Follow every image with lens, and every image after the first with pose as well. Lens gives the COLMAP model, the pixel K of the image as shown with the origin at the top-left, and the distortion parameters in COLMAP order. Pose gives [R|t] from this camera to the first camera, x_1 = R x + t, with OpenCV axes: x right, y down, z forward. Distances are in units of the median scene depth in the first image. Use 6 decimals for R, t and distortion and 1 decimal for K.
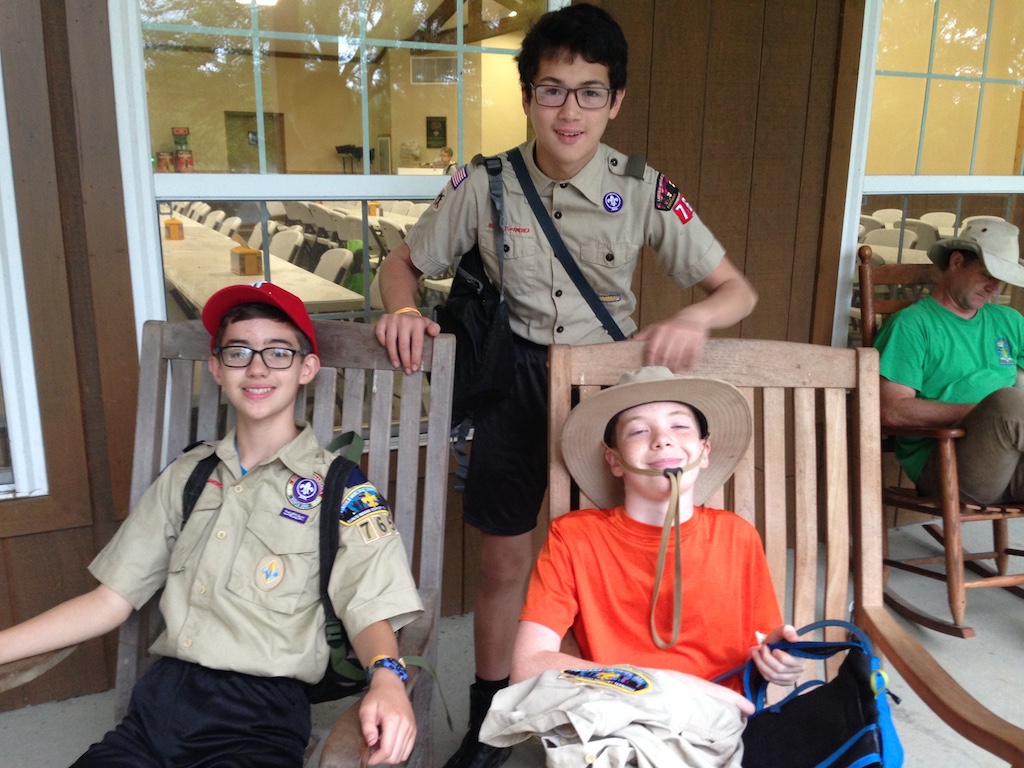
lens RADIAL K [[969.2, 0, 512.0], [0, 969.2, 384.0], [0, 0, 1]] dist [0.005064, -0.118110]
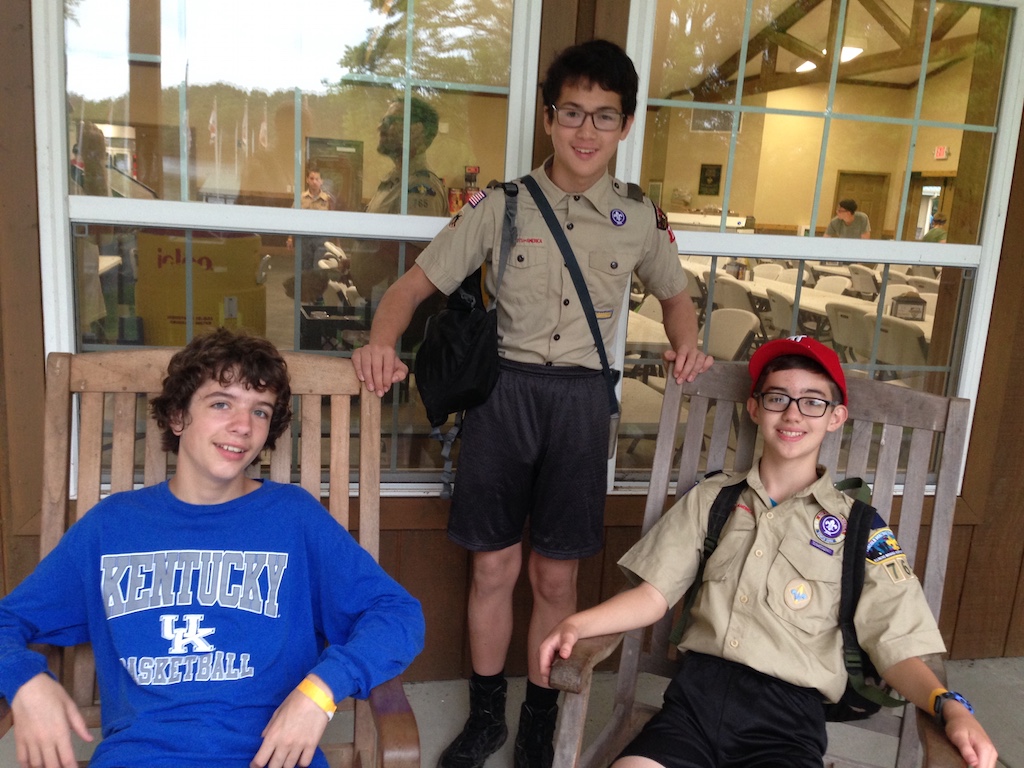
lens RADIAL K [[945.2, 0, 512.0], [0, 945.2, 384.0], [0, 0, 1]] dist [0.193205, -0.000731]
pose [[0.967765, 0.091884, -0.234497, -0.324550], [-0.100911, 0.994535, -0.026766, 0.013216], [0.230756, 0.049566, 0.971748, -0.189887]]
